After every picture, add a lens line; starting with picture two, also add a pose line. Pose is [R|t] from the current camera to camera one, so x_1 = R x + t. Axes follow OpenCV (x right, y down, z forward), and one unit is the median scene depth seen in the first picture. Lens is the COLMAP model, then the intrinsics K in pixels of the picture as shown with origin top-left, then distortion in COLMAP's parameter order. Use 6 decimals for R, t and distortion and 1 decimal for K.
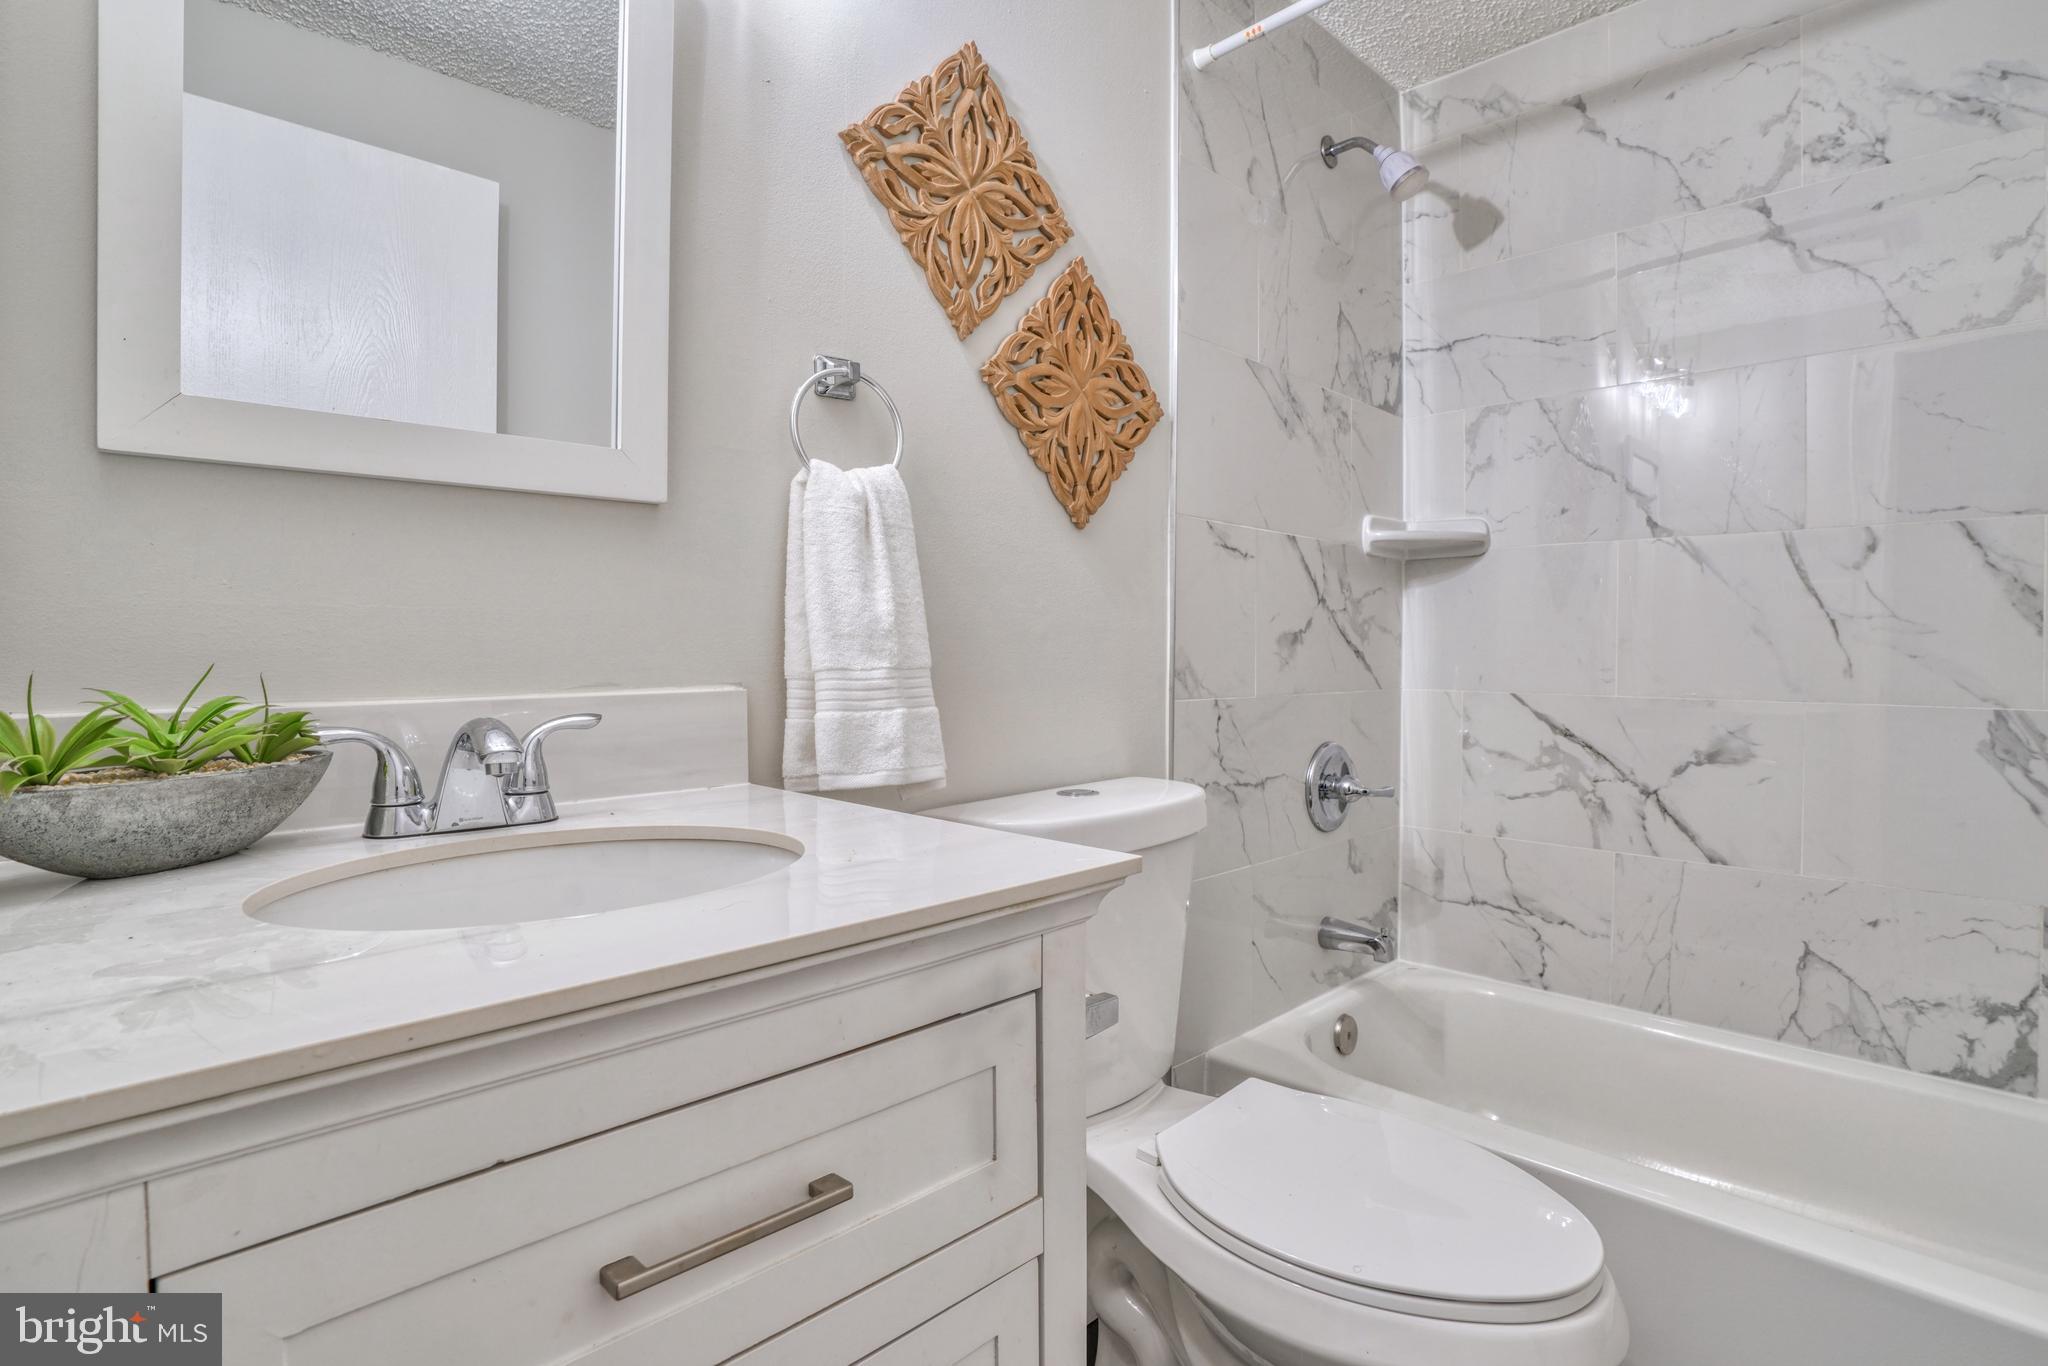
lens RADIAL K [[972.8, 0, 1019.3], [0, 972.8, 666.3], [0, 0, 1]] dist [-0.064803, 0.024541]
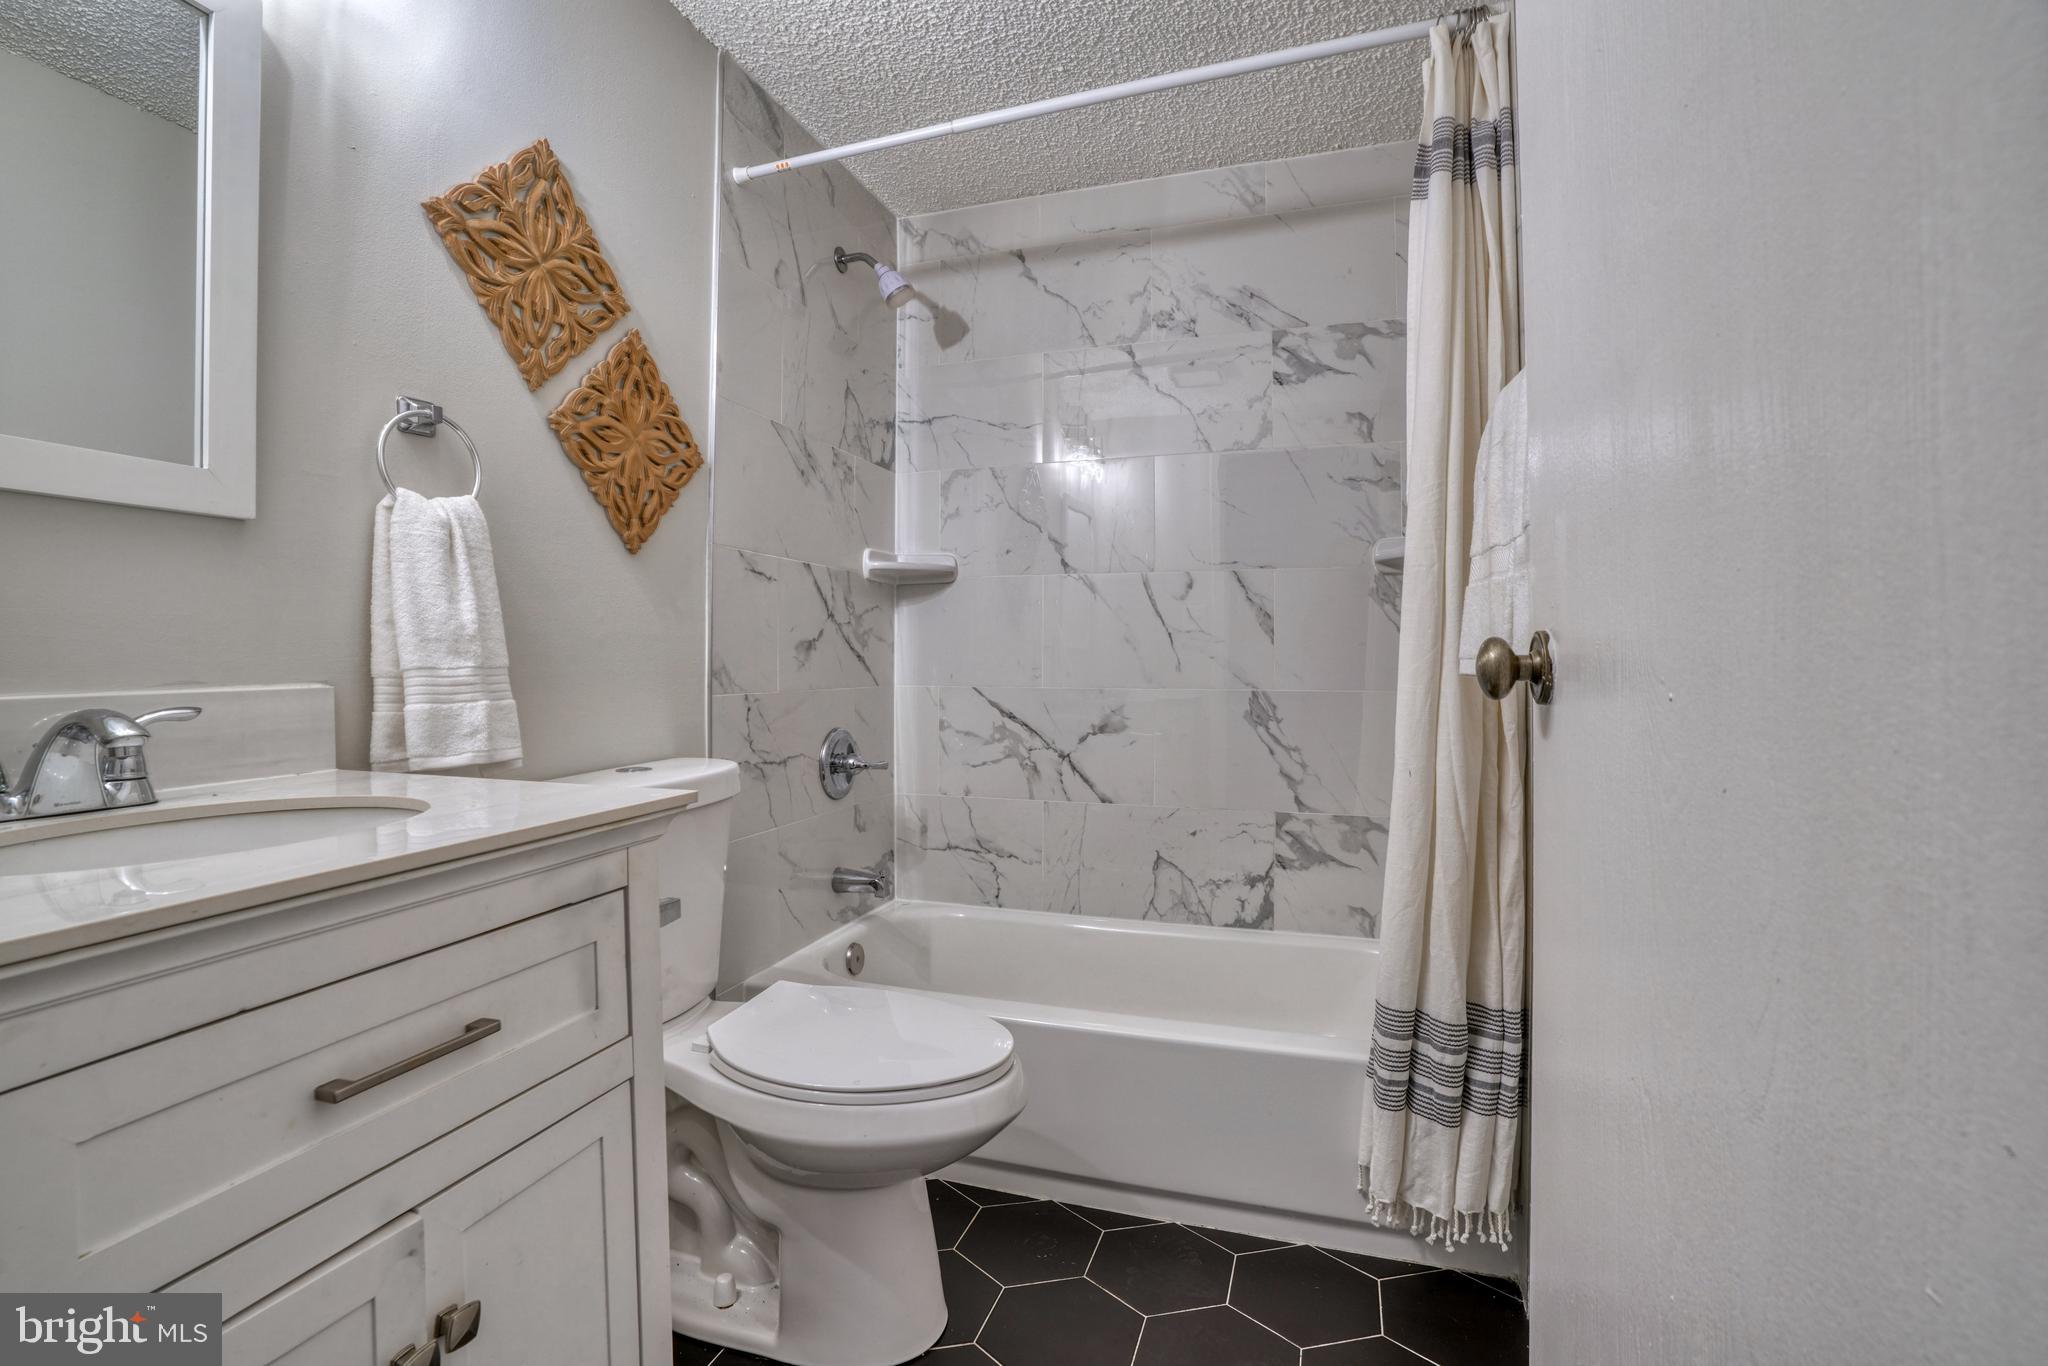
lens RADIAL K [[976.2, 0, 1021.5], [0, 976.2, 649.1], [0, 0, 1]] dist [-0.086390, 0.045262]
pose [[0.887356, 0.001825, 0.461081, -0.061679], [0.011839, 0.999572, -0.026741, 0.015310], [-0.460932, 0.029187, 0.886955, -0.285276]]
